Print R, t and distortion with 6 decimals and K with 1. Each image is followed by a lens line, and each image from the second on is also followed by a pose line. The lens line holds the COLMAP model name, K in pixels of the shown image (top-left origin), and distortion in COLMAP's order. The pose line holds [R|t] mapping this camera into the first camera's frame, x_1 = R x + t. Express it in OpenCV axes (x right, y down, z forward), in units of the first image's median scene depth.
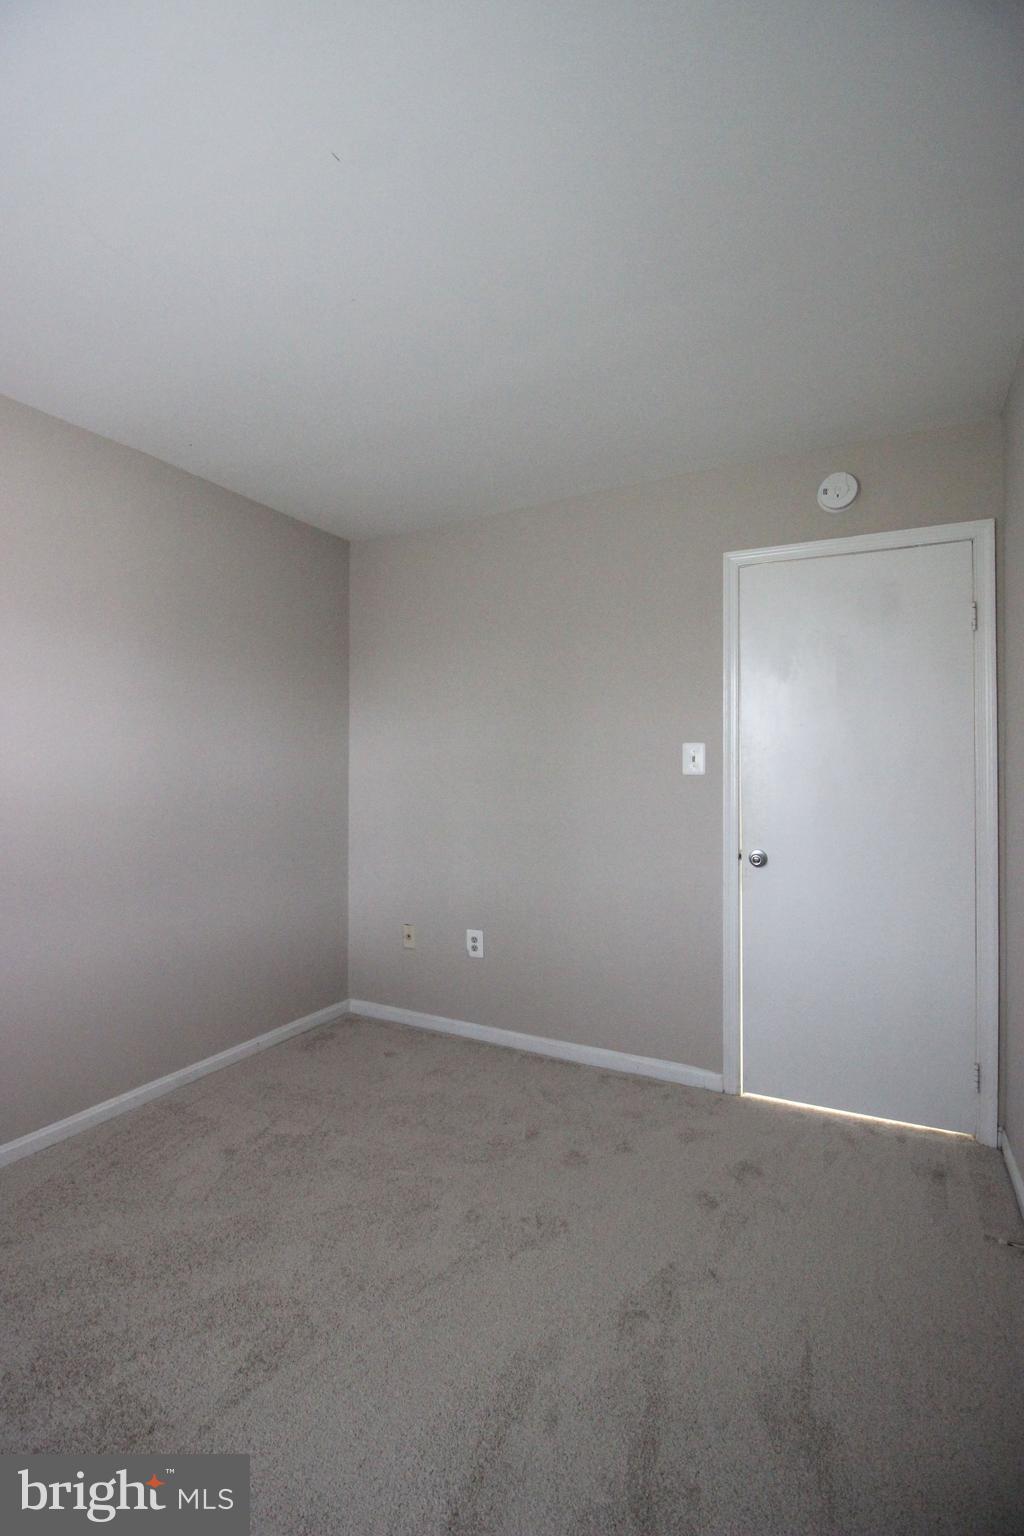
lens RADIAL K [[712.0, 0, 500.3], [0, 712.0, 773.3], [0, 0, 1]] dist [-0.004761, -0.009655]
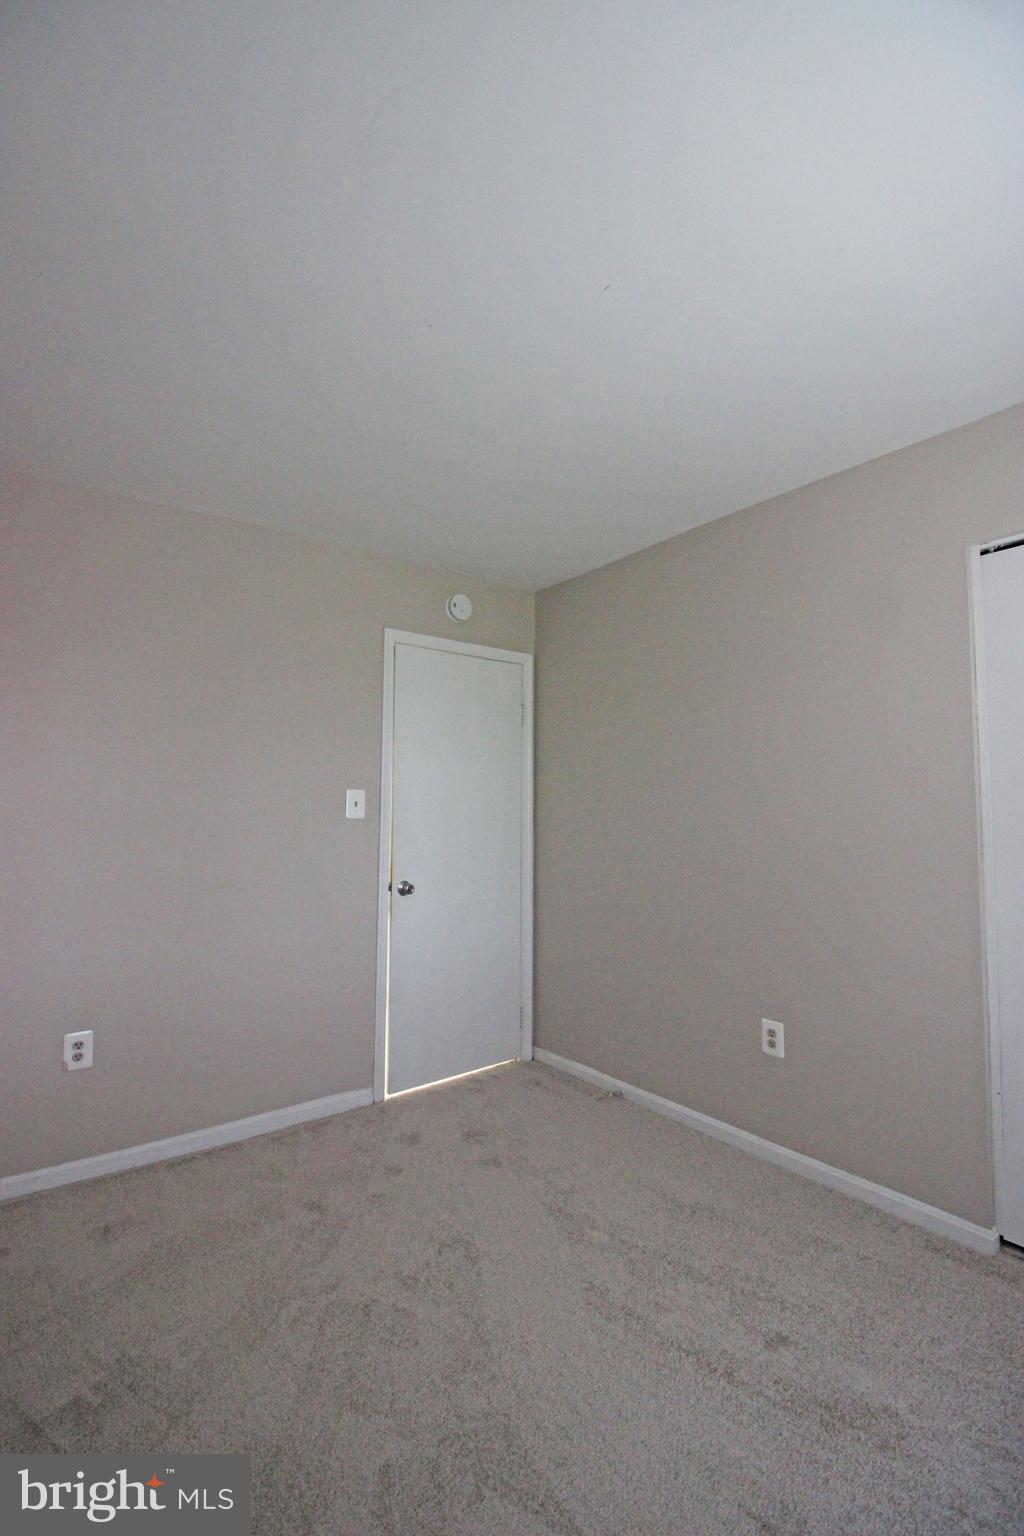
lens RADIAL K [[712.0, 0, 517.3], [0, 712.0, 774.1], [0, 0, 1]] dist [-0.004761, -0.009655]
pose [[0.399433, 0.044528, 0.915680, -0.655328], [0.005930, 0.998673, -0.051151, -0.009124], [-0.916743, 0.025862, 0.398639, 0.341688]]
